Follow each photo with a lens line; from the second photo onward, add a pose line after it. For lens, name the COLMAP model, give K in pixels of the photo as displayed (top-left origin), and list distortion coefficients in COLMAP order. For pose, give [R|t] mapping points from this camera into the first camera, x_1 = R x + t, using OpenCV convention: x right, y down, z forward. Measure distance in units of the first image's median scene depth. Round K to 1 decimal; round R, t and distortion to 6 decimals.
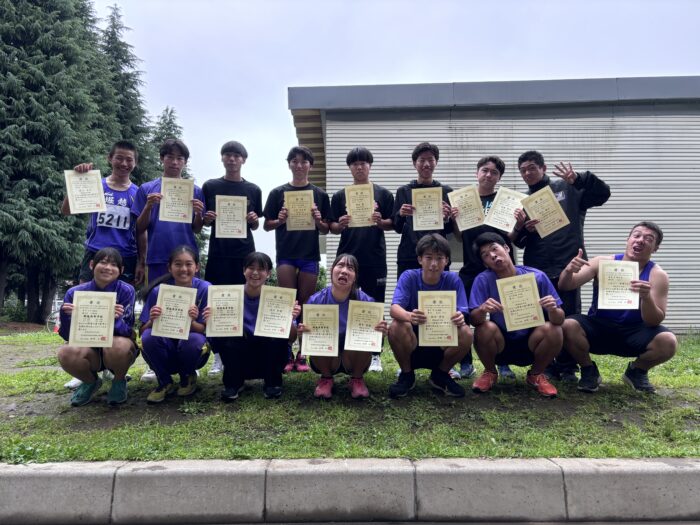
lens RADIAL K [[568.1, 0, 348.5], [0, 568.1, 263.9], [0, 0, 1]] dist [0.089568, -0.106926]
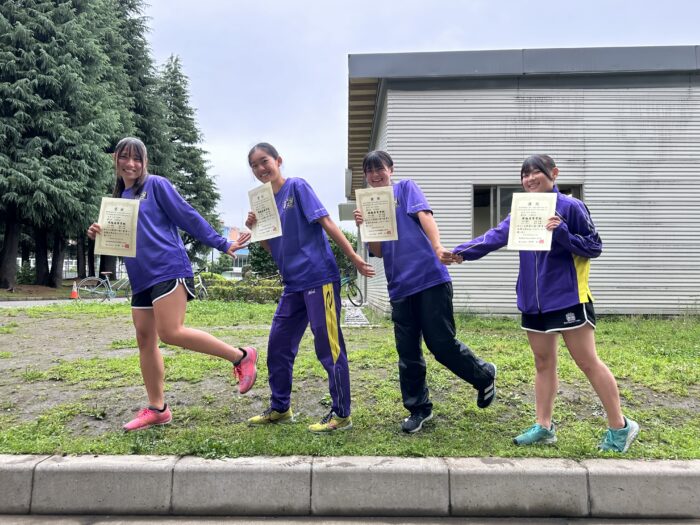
lens RADIAL K [[602.8, 0, 349.4], [0, 602.8, 262.0], [0, 0, 1]] dist [0.075535, -0.083596]
pose [[0.999922, 0.007211, -0.010192, -0.217220], [-0.006518, 0.997770, 0.066428, -0.071146], [0.010648, -0.066356, 0.997739, -0.080847]]
